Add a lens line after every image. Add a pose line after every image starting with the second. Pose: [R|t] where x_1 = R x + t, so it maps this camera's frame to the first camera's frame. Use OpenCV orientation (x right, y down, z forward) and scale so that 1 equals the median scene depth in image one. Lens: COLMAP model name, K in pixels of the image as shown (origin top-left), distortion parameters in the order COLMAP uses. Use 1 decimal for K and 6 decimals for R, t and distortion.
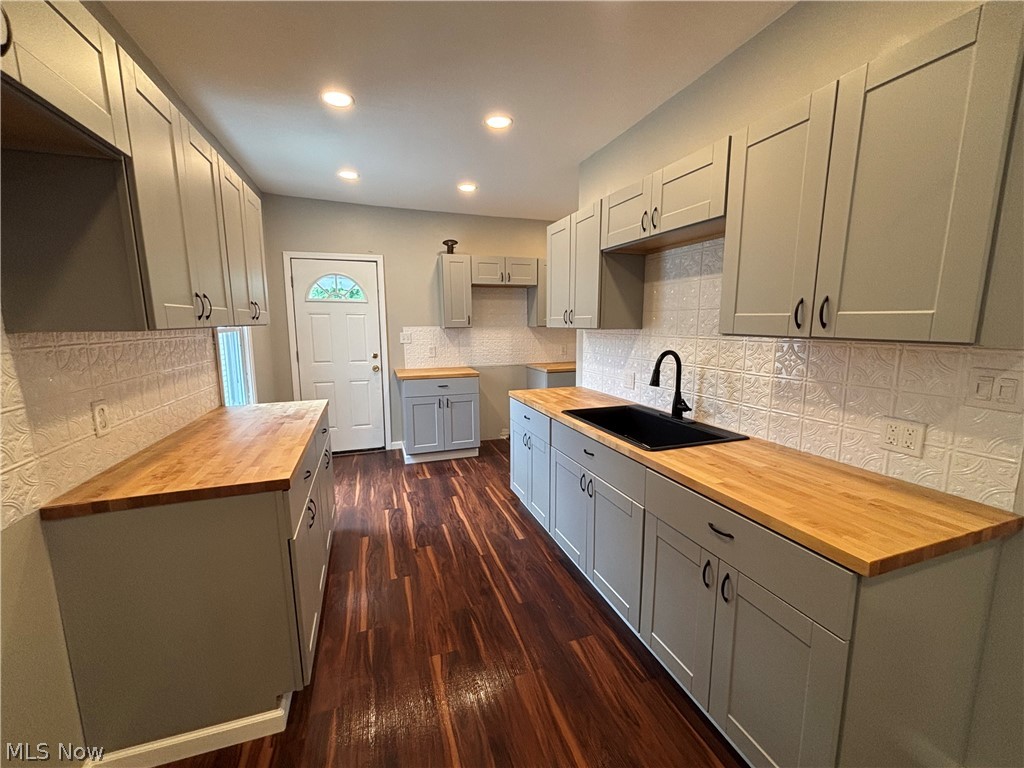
lens RADIAL K [[413.2, 0, 513.9], [0, 413.2, 390.1], [0, 0, 1]] dist [-0.011160, 0.000840]
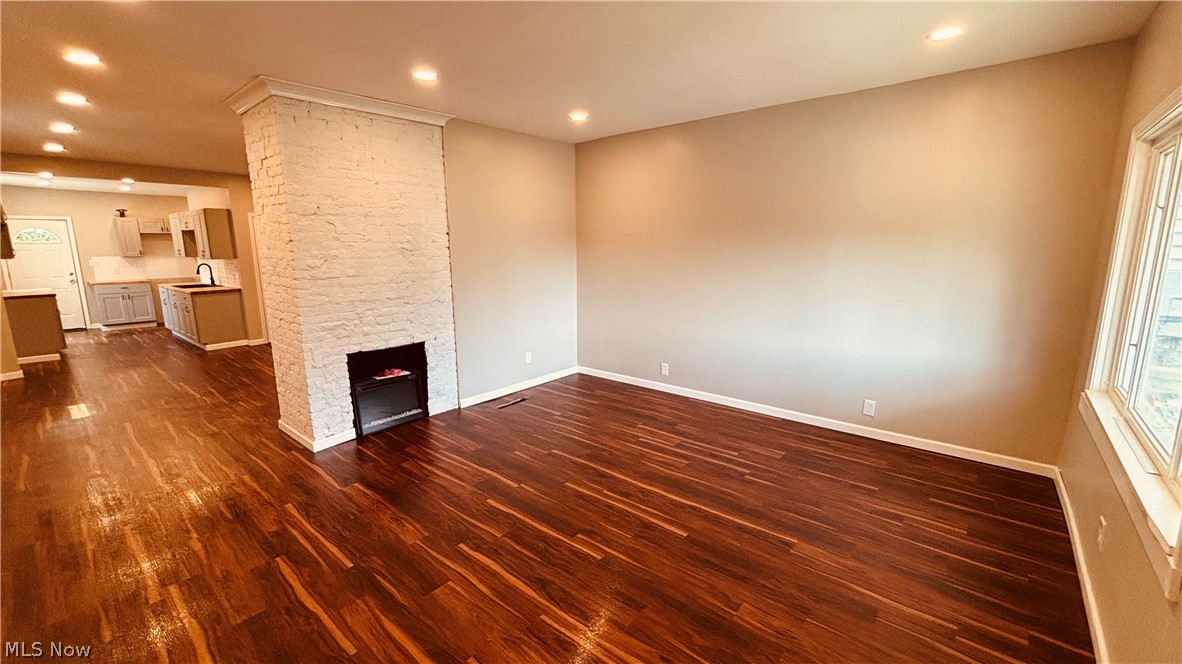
lens RADIAL K [[473.4, 0, 590.0], [0, 473.4, 331.8], [0, 0, 1]] dist [-0.000652, -0.000050]
pose [[0.857699, -0.095874, 0.505134, 0.533228], [0.086690, 0.995361, 0.041723, 0.279160], [-0.506791, 0.008004, 0.862032, -1.914717]]
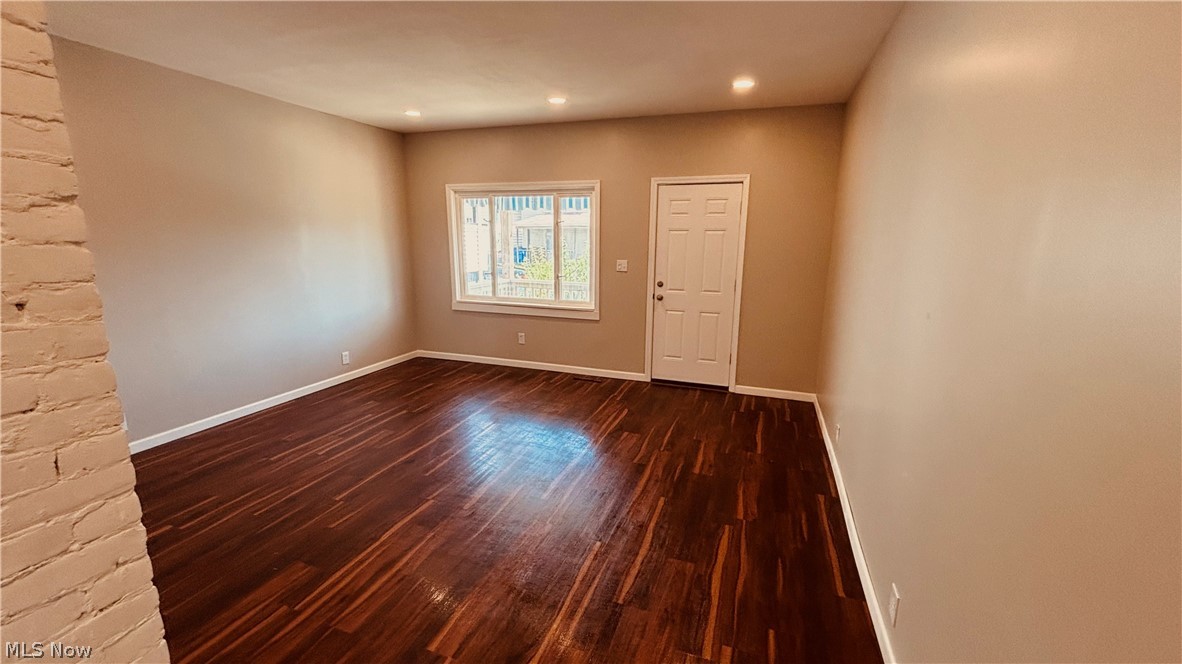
lens RADIAL K [[479.3, 0, 593.7], [0, 479.3, 329.8], [0, 0, 1]] dist [-0.013891, 0.000075]
pose [[-0.783917, -0.123767, 0.608404, 0.236826], [0.093361, 0.945288, 0.312593, 0.128751], [-0.613806, 0.301848, -0.729472, -0.961399]]
